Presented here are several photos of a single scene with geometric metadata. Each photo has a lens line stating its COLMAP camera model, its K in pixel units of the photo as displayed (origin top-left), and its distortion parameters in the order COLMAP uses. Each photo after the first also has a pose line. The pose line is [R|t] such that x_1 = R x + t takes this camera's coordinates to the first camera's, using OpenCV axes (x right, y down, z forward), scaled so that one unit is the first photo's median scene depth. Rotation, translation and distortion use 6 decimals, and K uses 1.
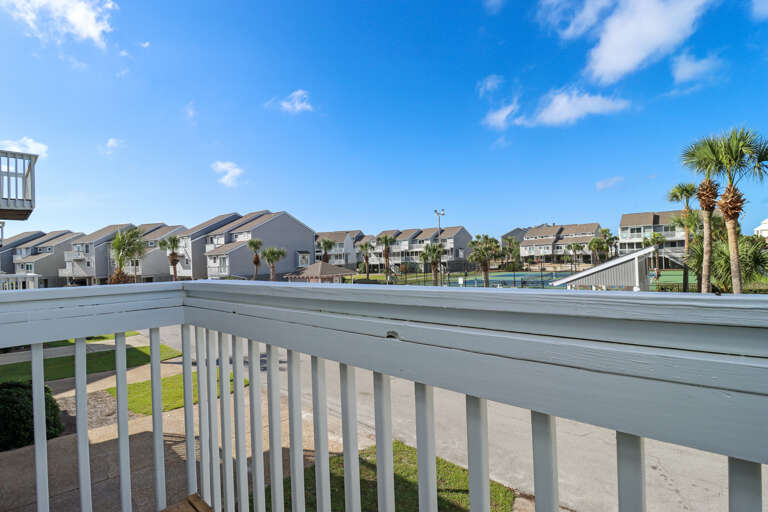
lens RADIAL K [[376.1, 0, 384.0], [0, 376.1, 256.0], [0, 0, 1]] dist [-0.000196, -0.000629]
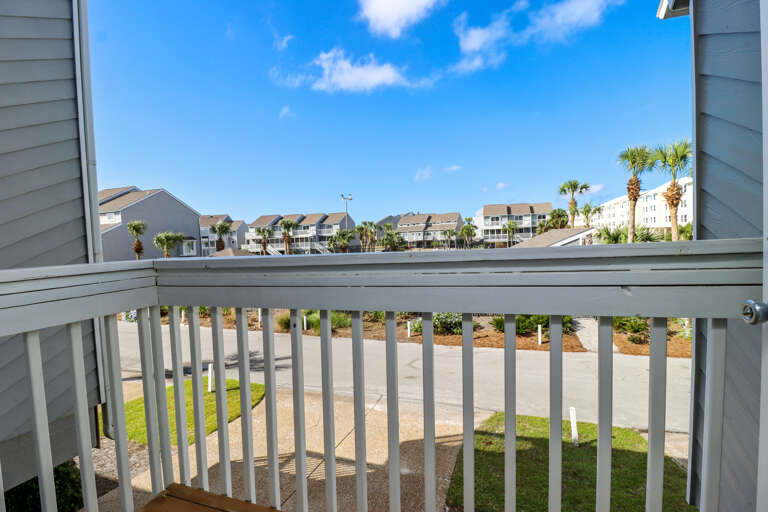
lens RADIAL K [[376.1, 0, 384.0], [0, 376.1, 256.0], [0, 0, 1]] dist [-0.000196, -0.000629]
pose [[0.924220, -0.021372, 0.381262, -0.108800], [0.008876, 0.999365, 0.034504, 0.004346], [-0.381757, -0.028505, 0.923823, 0.031466]]
